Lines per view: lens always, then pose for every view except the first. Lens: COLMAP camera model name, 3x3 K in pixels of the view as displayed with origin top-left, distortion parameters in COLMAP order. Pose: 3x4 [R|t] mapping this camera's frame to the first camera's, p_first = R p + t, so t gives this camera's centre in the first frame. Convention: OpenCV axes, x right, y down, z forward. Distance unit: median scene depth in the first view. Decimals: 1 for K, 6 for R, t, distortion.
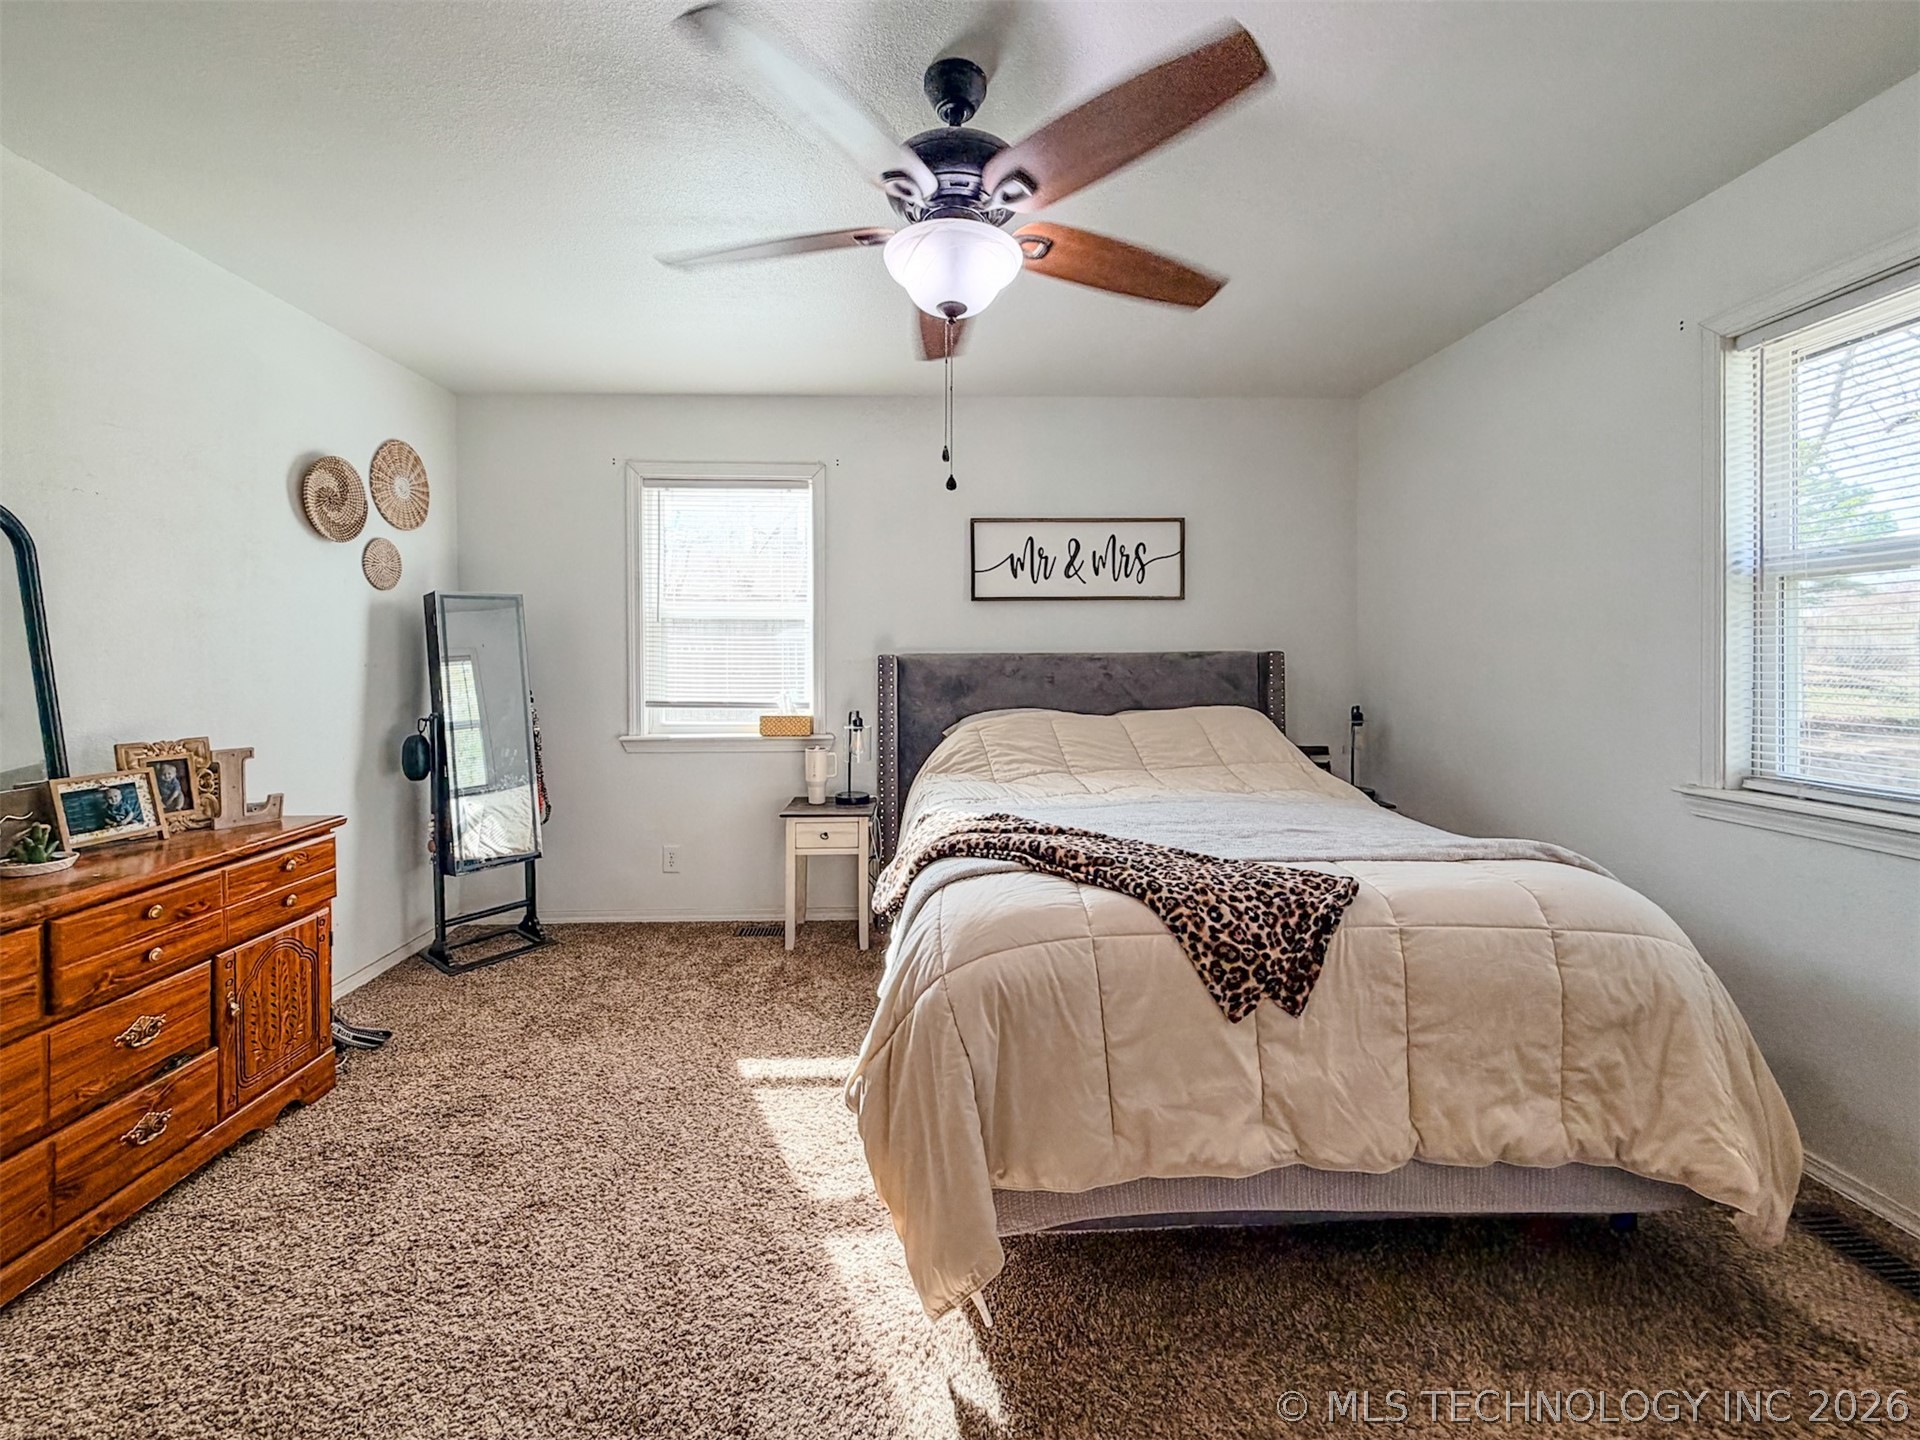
lens RADIAL K [[784.6, 0, 954.8], [0, 784.6, 669.8], [0, 0, 1]] dist [0.000620, 0.000093]
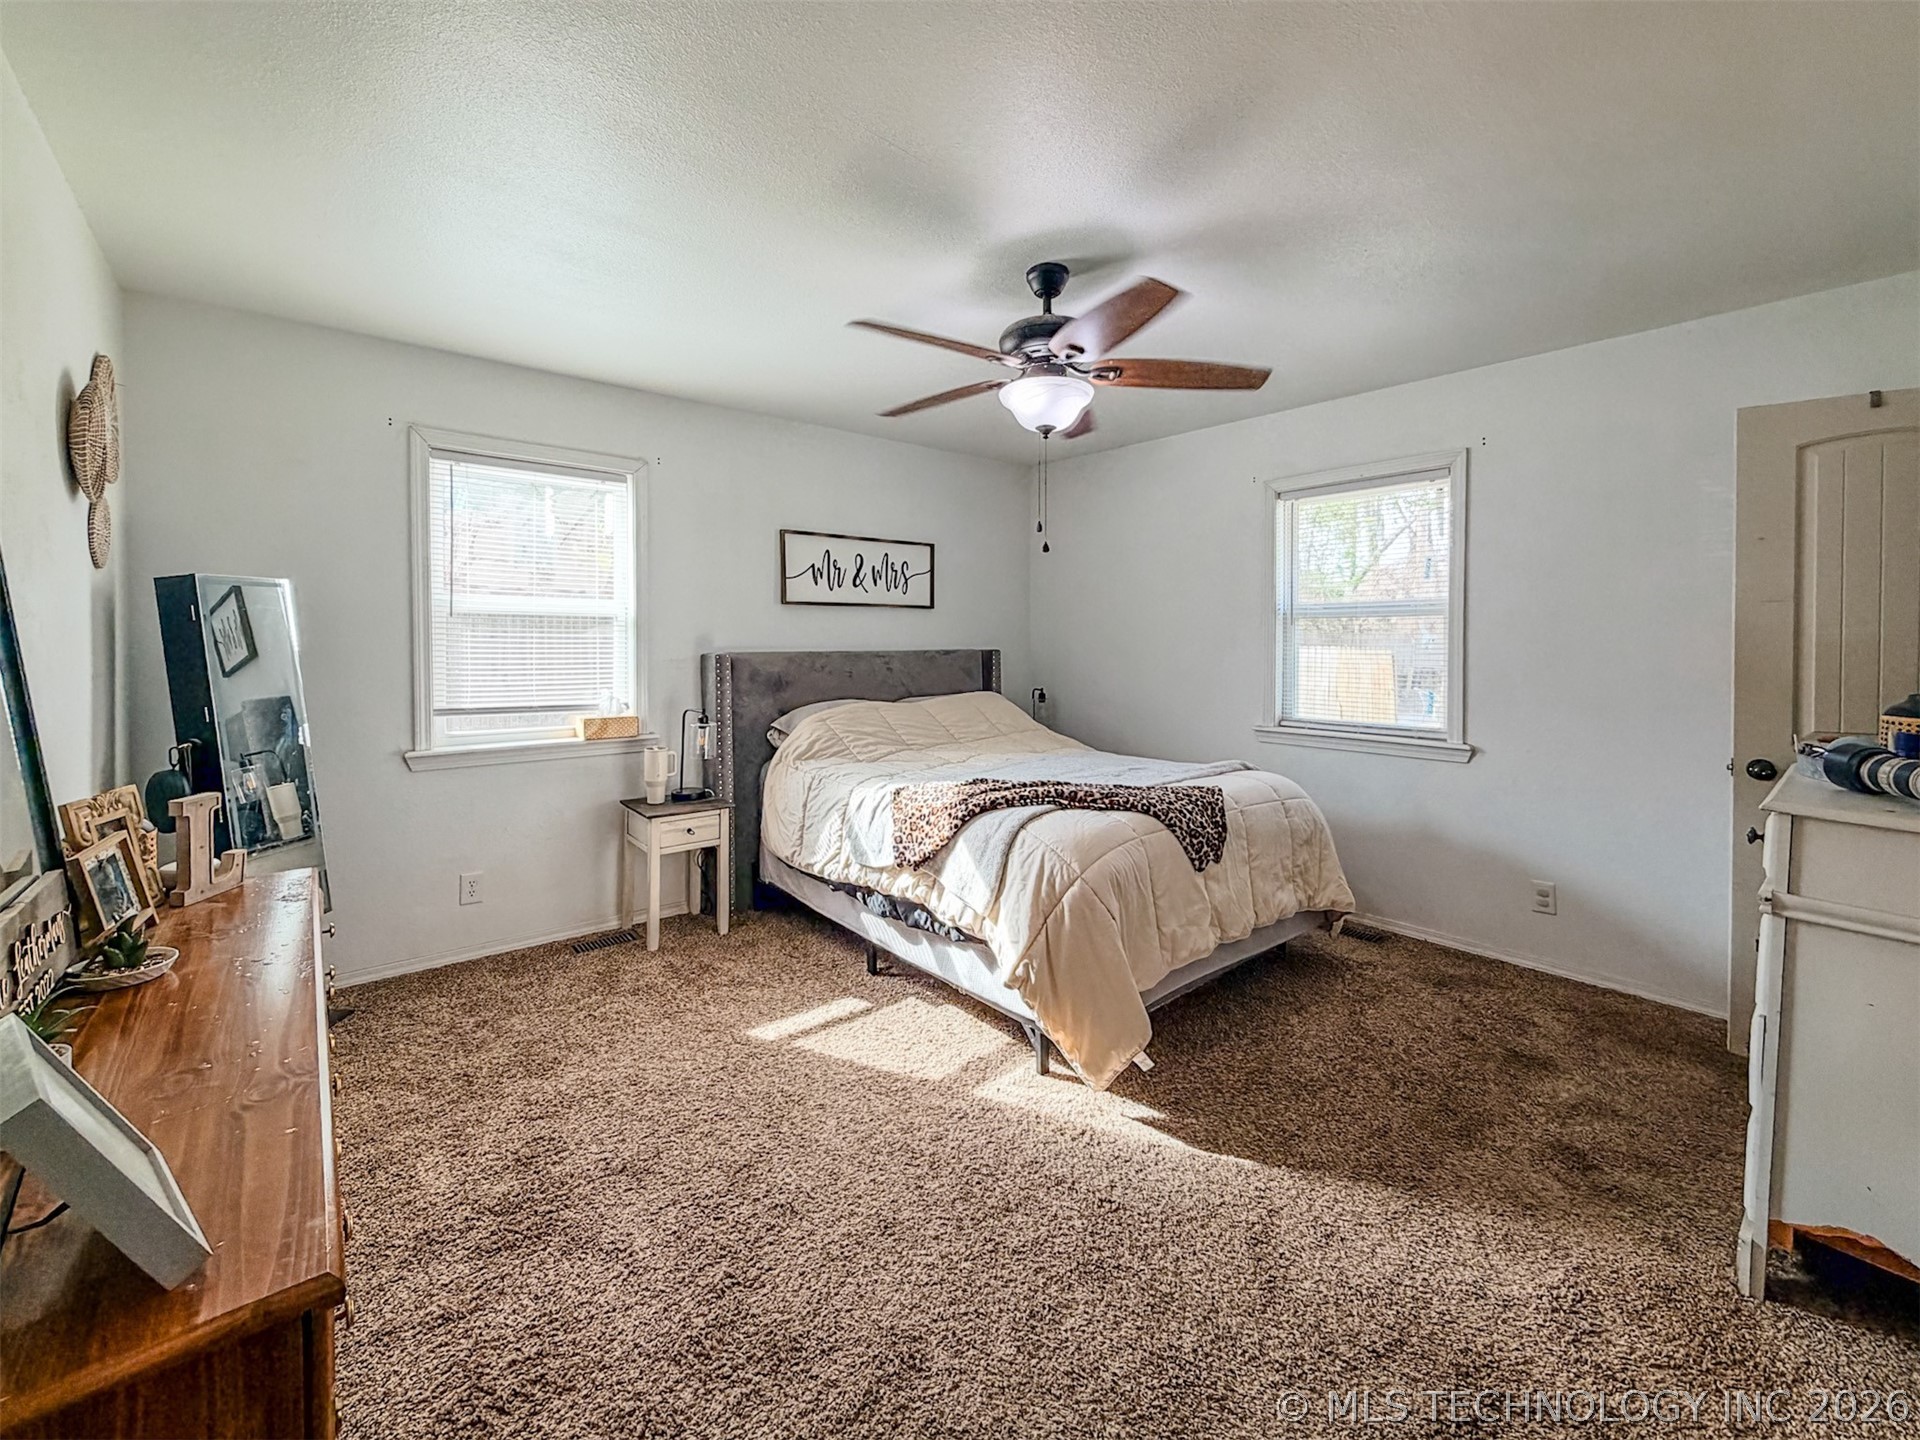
lens RADIAL K [[795.3, 0, 950.3], [0, 795.3, 657.4], [0, 0, 1]] dist [0.002104, 0.000059]
pose [[0.787861, -0.008532, 0.615794, -0.609693], [0.003712, 0.999952, 0.009106, -0.028095], [-0.615842, -0.004888, 0.787855, -0.035251]]
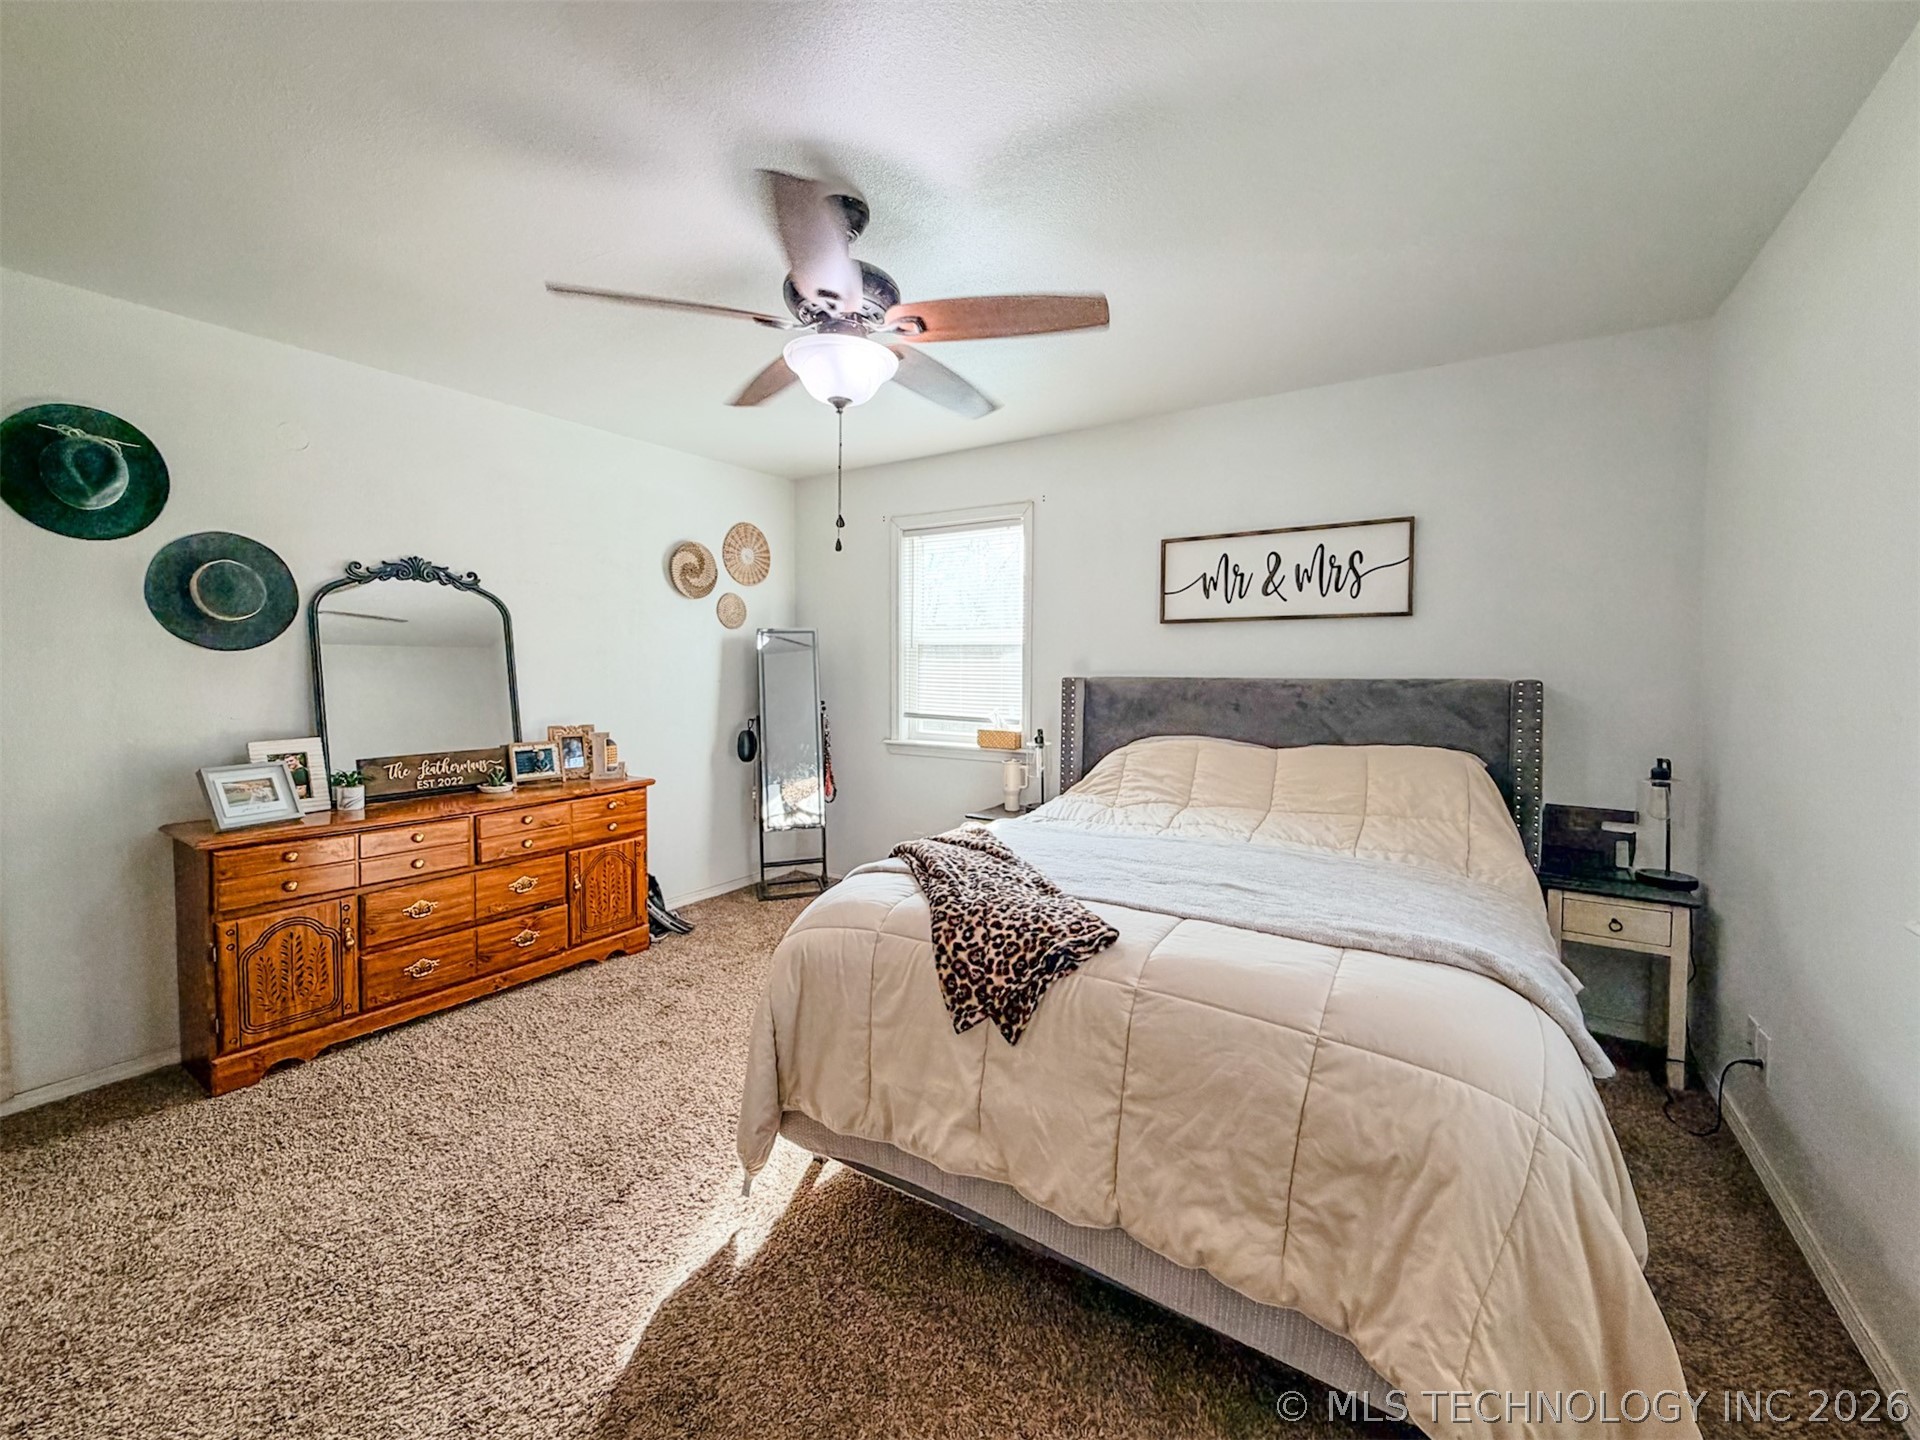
lens RADIAL K [[789.0, 0, 968.5], [0, 789.0, 699.3], [0, 0, 1]] dist [-0.001656, -0.000130]
pose [[0.817762, 0.029817, -0.574783, 0.499522], [-0.016659, 0.999465, 0.028146, -0.021329], [0.575315, -0.013441, 0.817822, 0.063503]]
